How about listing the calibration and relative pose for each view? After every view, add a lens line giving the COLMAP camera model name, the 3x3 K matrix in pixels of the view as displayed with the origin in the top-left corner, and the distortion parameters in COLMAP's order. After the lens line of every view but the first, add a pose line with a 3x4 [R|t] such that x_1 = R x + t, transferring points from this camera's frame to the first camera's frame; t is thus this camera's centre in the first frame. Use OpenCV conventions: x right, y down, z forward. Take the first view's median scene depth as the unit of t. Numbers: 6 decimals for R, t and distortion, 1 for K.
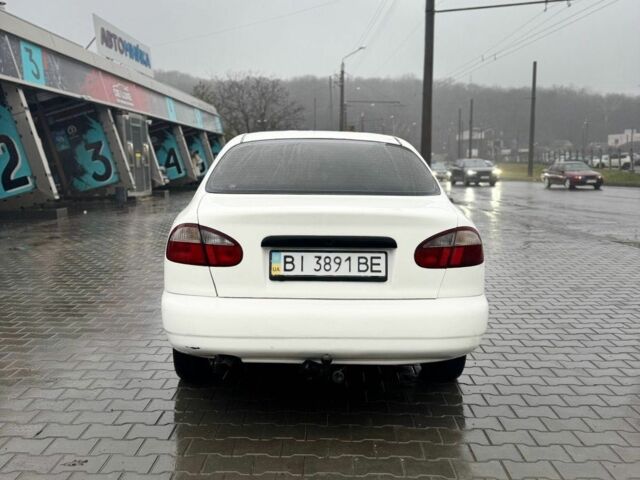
lens RADIAL K [[593.6, 0, 320.0], [0, 593.6, 240.0], [0, 0, 1]] dist [0.135597, -0.237828]
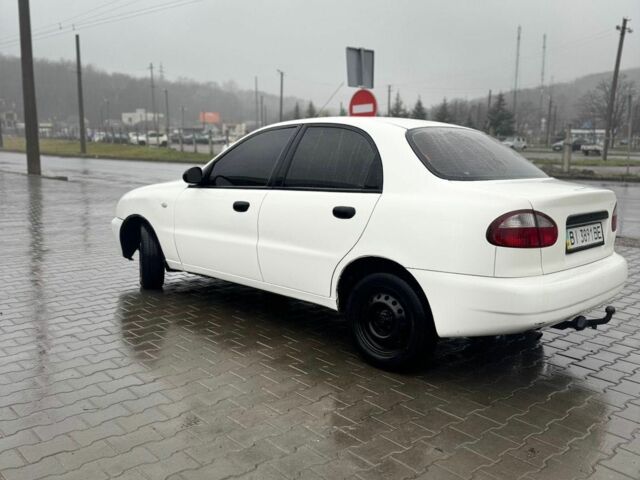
lens RADIAL K [[593.6, 0, 320.0], [0, 593.6, 240.0], [0, 0, 1]] dist [0.135597, -0.237828]
pose [[0.717707, -0.099881, 0.689144, -0.260829], [0.072700, 0.994999, 0.068496, -0.015817], [-0.692539, 0.000941, 0.721379, 0.102275]]
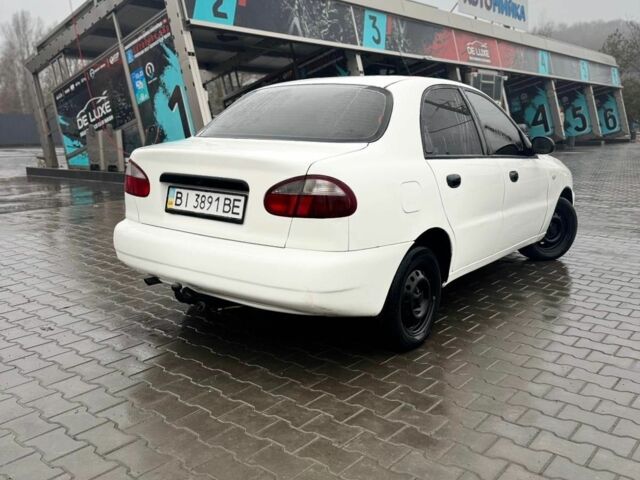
lens RADIAL K [[593.6, 0, 320.0], [0, 593.6, 240.0], [0, 0, 1]] dist [0.135597, -0.237828]
pose [[0.782907, 0.119101, -0.610632, 0.177672], [-0.079504, 0.992610, 0.091671, -0.001534], [0.617037, -0.023222, 0.786591, 0.060524]]
